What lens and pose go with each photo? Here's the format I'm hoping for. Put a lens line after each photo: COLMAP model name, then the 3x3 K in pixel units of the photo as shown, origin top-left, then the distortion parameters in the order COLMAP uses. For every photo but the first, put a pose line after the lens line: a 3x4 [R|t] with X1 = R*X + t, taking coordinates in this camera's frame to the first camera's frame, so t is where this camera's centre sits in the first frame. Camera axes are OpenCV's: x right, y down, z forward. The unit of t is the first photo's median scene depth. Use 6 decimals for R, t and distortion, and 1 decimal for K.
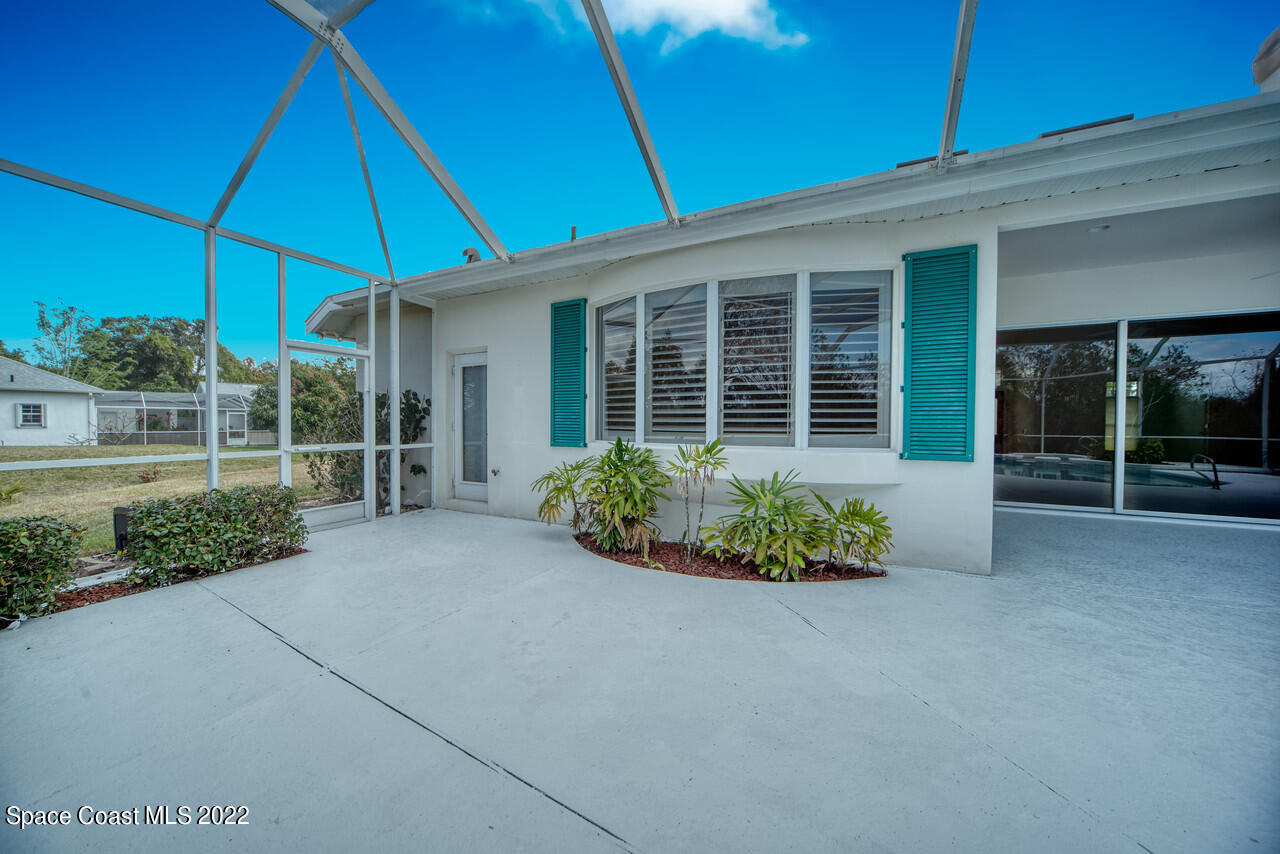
lens RADIAL K [[438.2, 0, 640.0], [0, 438.2, 427.0], [0, 0, 1]] dist [0.000685, 0.000157]
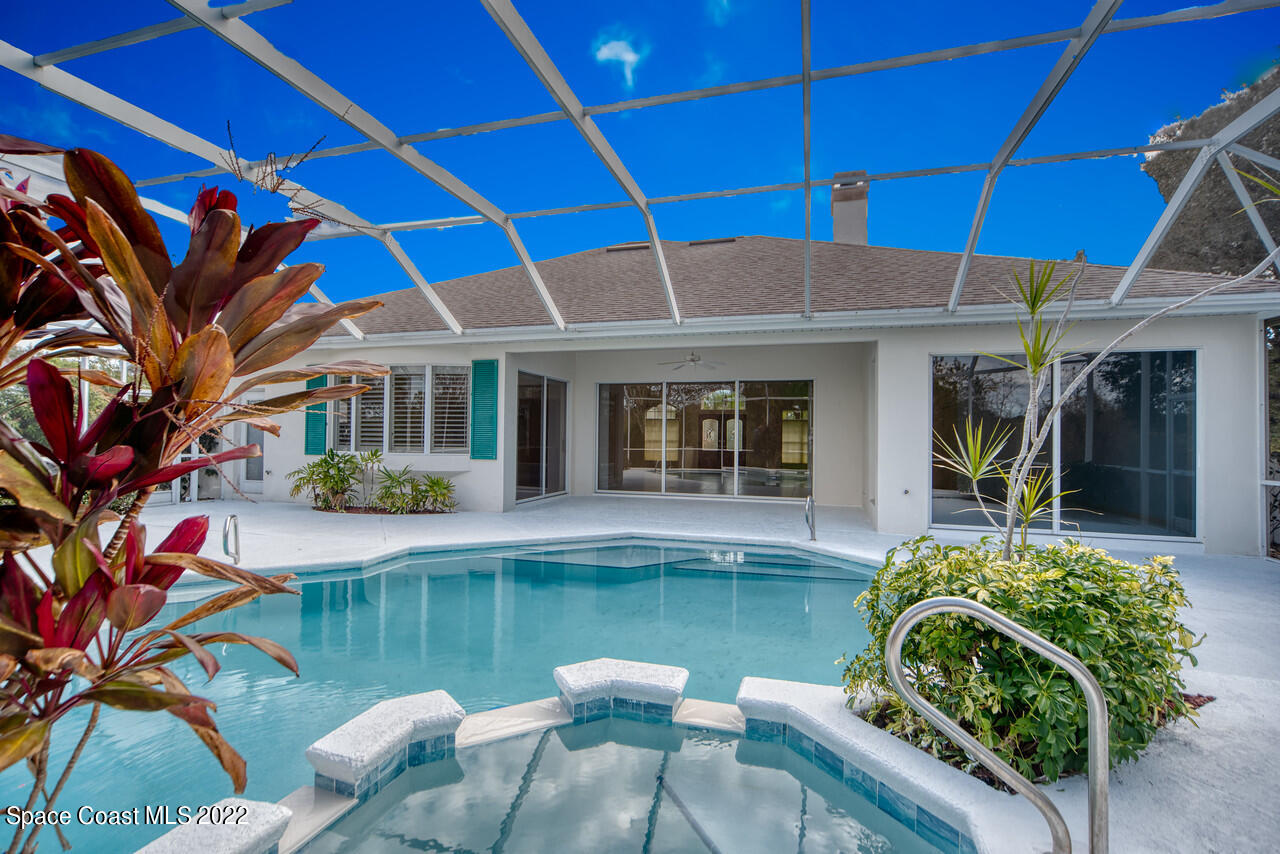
lens RADIAL K [[574.2, 0, 640.0], [0, 574.2, 427.0], [0, 0, 1]] dist [0.000771, 0.000131]
pose [[0.985163, 0.004171, 0.171573, 0.863725], [0.000014, 0.999703, -0.024383, -0.010206], [-0.171623, 0.024024, 0.984870, -1.712055]]
